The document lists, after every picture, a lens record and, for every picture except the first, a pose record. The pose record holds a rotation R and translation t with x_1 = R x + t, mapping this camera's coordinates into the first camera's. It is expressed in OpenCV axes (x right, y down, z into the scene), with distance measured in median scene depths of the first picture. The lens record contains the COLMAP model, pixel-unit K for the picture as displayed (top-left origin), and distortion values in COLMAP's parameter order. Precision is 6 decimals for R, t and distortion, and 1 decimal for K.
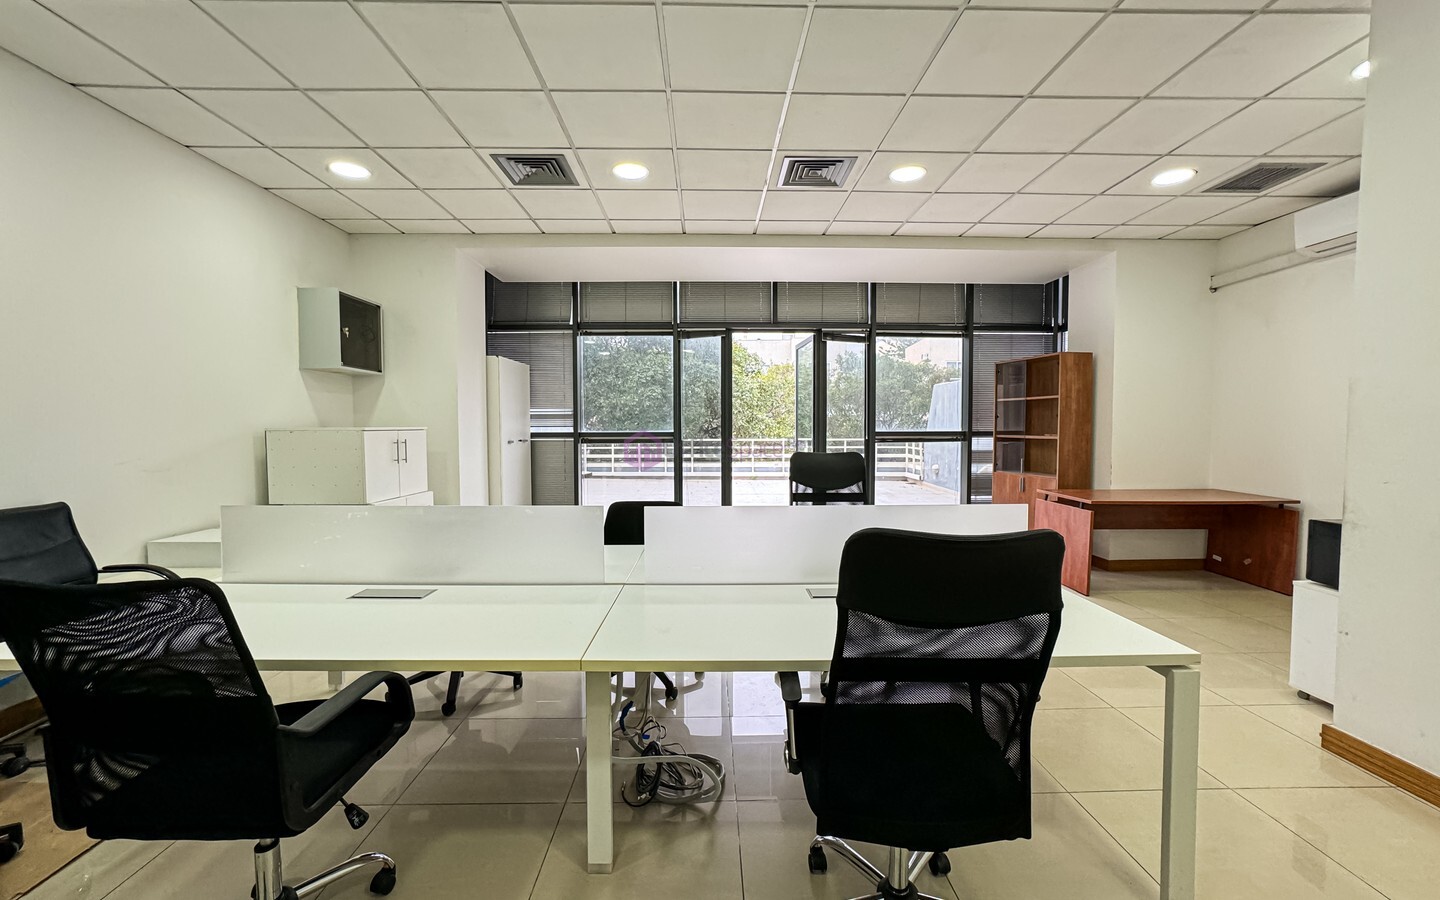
lens RADIAL K [[588.9, 0, 739.0], [0, 588.9, 457.0], [0, 0, 1]] dist [-0.001523, -0.000058]
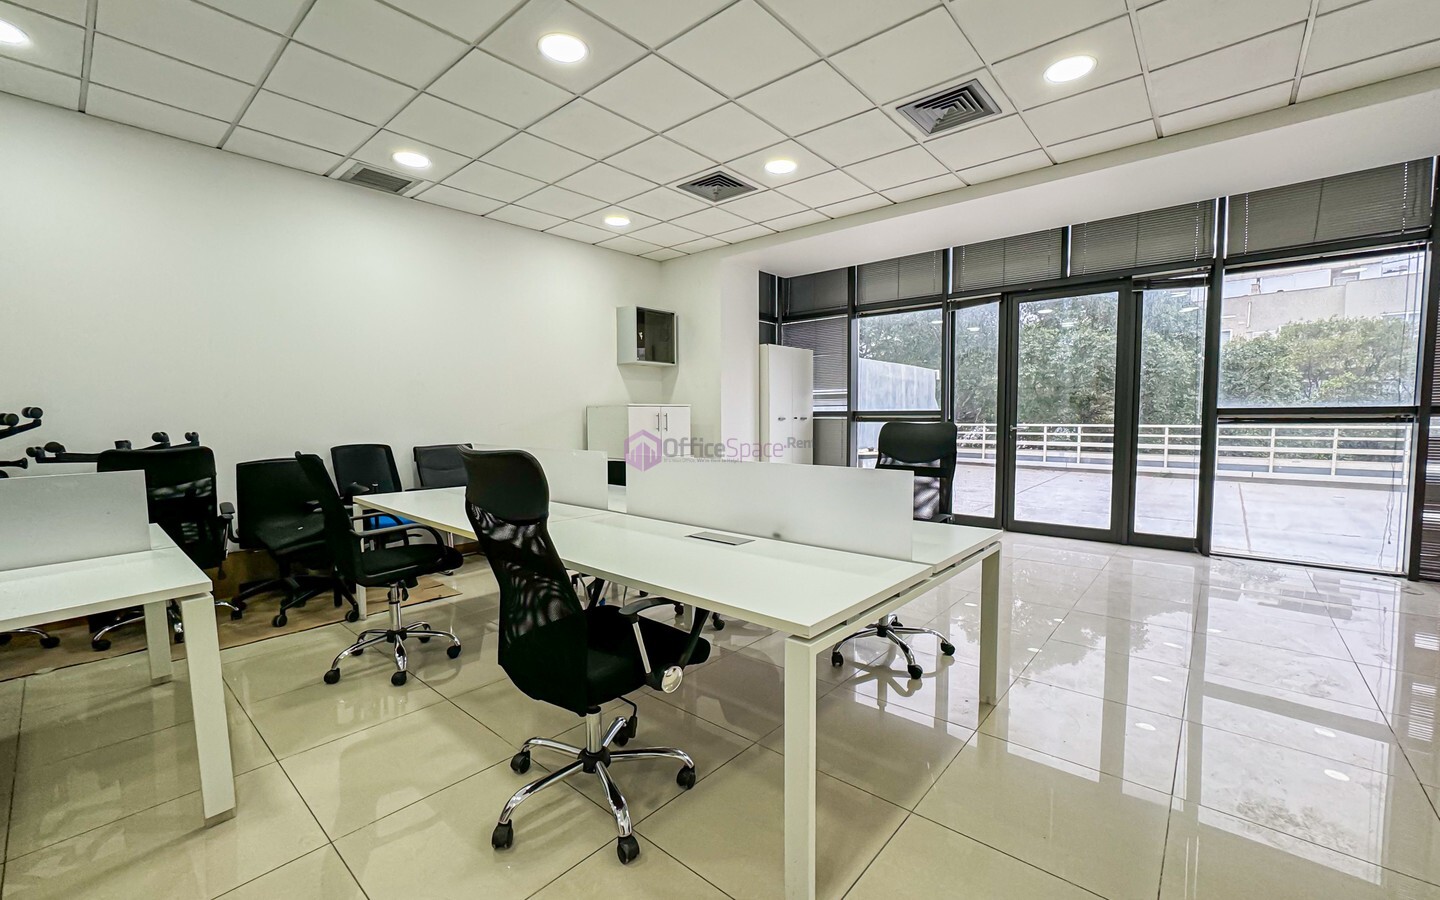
lens RADIAL K [[595.4, 0, 720.0], [0, 595.4, 450.0], [0, 0, 1]] dist [0.034390, 0.000098]
pose [[0.733543, 0.051643, -0.677679, 0.291421], [-0.040192, 0.998660, 0.032599, 0.001529], [0.678454, 0.003324, 0.734635, 0.066722]]
